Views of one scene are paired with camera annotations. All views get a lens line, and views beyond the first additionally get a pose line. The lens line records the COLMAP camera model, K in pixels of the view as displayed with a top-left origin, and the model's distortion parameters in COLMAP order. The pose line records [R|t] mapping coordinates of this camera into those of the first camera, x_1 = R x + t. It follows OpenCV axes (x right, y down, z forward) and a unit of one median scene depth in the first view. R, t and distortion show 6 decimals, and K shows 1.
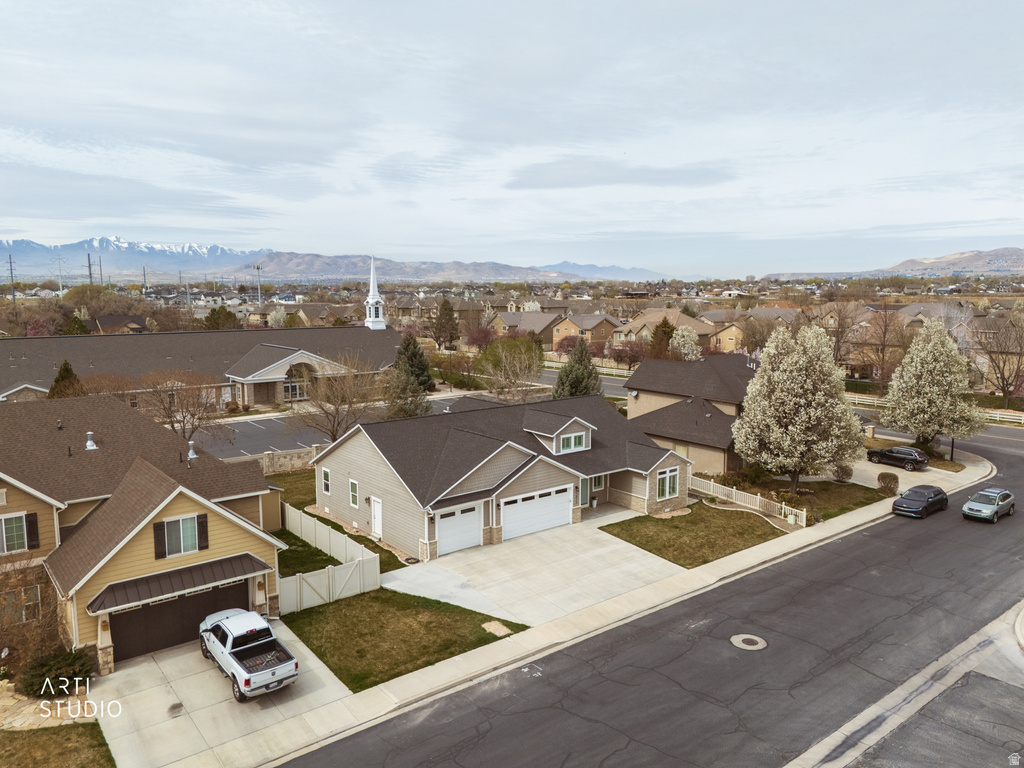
lens RADIAL K [[757.5, 0, 517.3], [0, 757.5, 376.1], [0, 0, 1]] dist [0.057398, -0.042967]
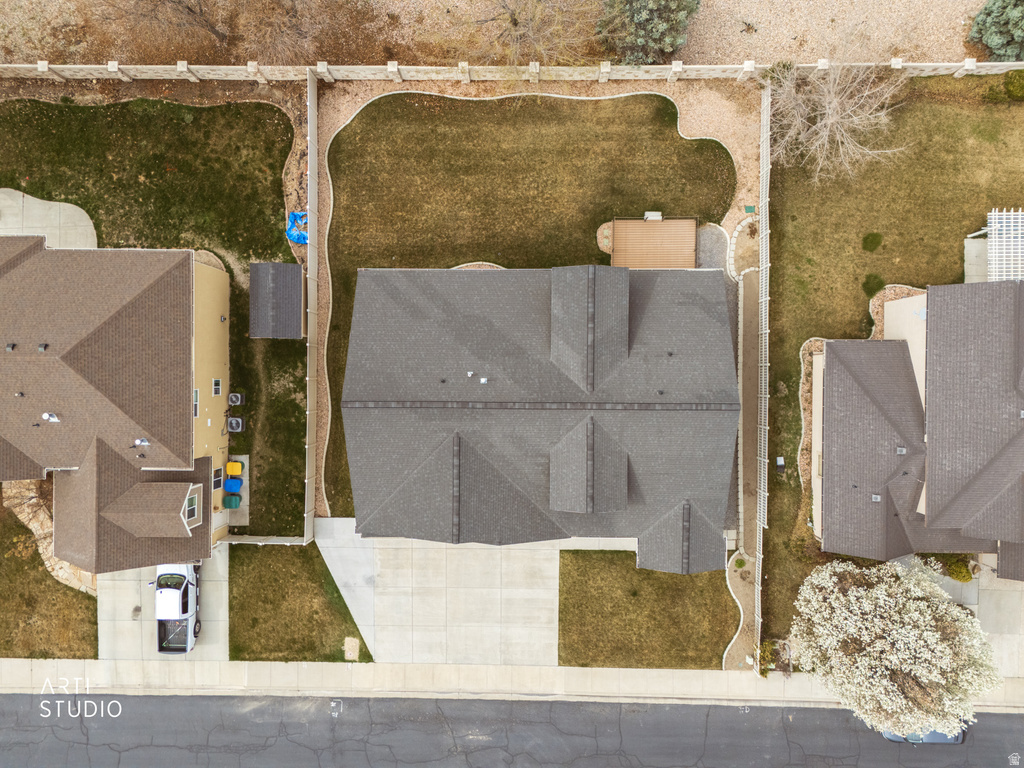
lens RADIAL K [[757.5, 0, 512.4], [0, 757.5, 385.7], [0, 0, 1]] dist [0.057398, -0.042967]
pose [[0.774178, 0.632907, -0.008712, -0.064132], [-0.050996, 0.076085, 0.995796, -0.757864], [0.630910, -0.770480, 0.091179, 1.013941]]
